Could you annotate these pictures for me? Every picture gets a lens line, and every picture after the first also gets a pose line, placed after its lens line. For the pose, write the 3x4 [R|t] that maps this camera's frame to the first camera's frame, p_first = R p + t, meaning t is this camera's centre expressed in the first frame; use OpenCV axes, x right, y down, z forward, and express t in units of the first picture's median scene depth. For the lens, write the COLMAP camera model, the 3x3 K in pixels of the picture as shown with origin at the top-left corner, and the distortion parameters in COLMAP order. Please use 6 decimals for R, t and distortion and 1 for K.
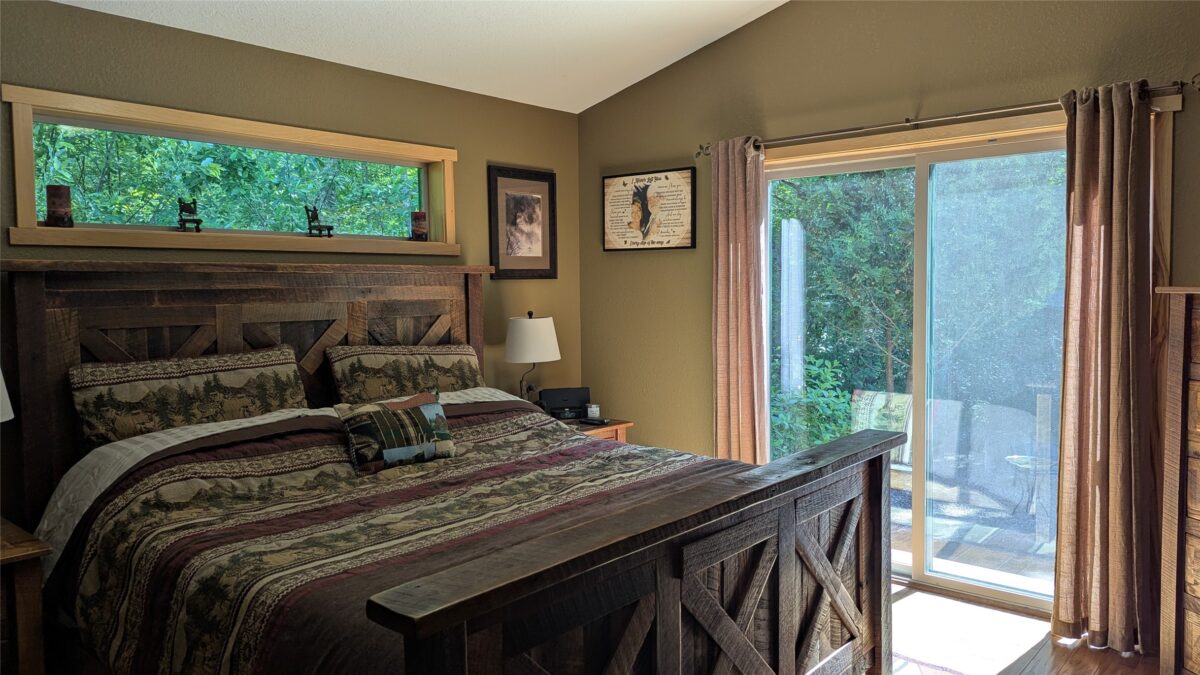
lens RADIAL K [[851.7, 0, 595.1], [0, 851.7, 337.9], [0, 0, 1]] dist [0.062968, -0.061685]
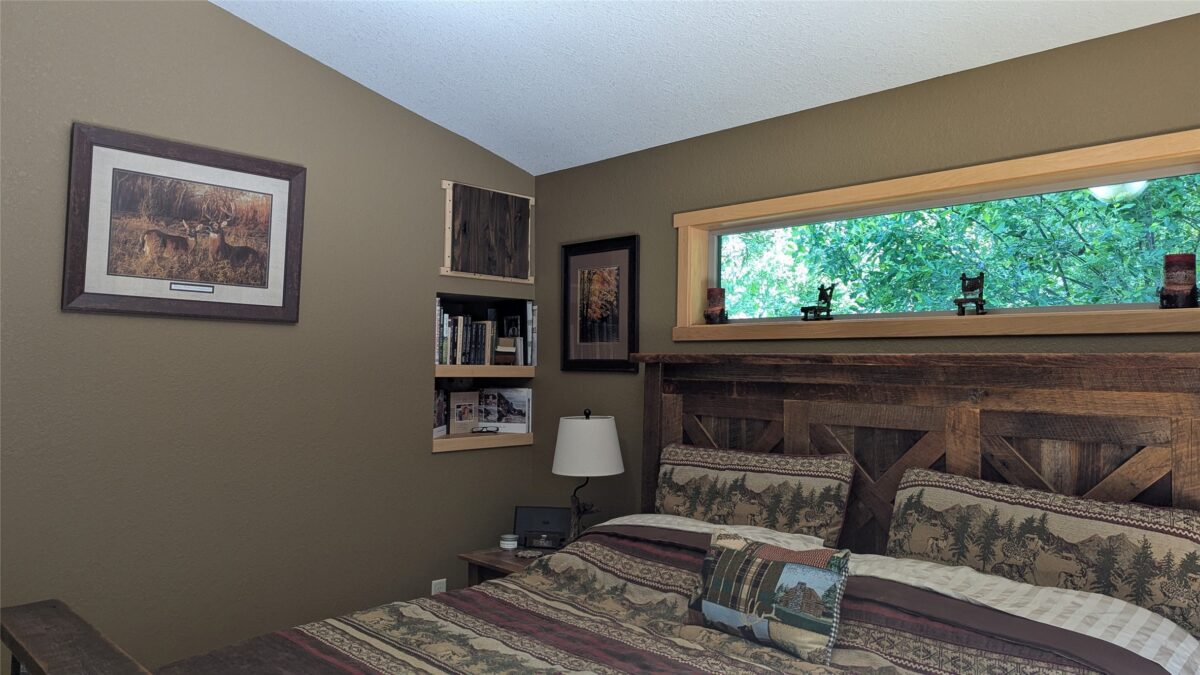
lens RADIAL K [[851.7, 0, 596.2], [0, 851.7, 326.4], [0, 0, 1]] dist [0.062968, -0.061685]
pose [[-0.098104, -0.038341, -0.994437, 0.478665], [-0.076787, 0.996570, -0.030848, -0.071894], [0.992209, 0.073333, -0.100712, 0.879484]]
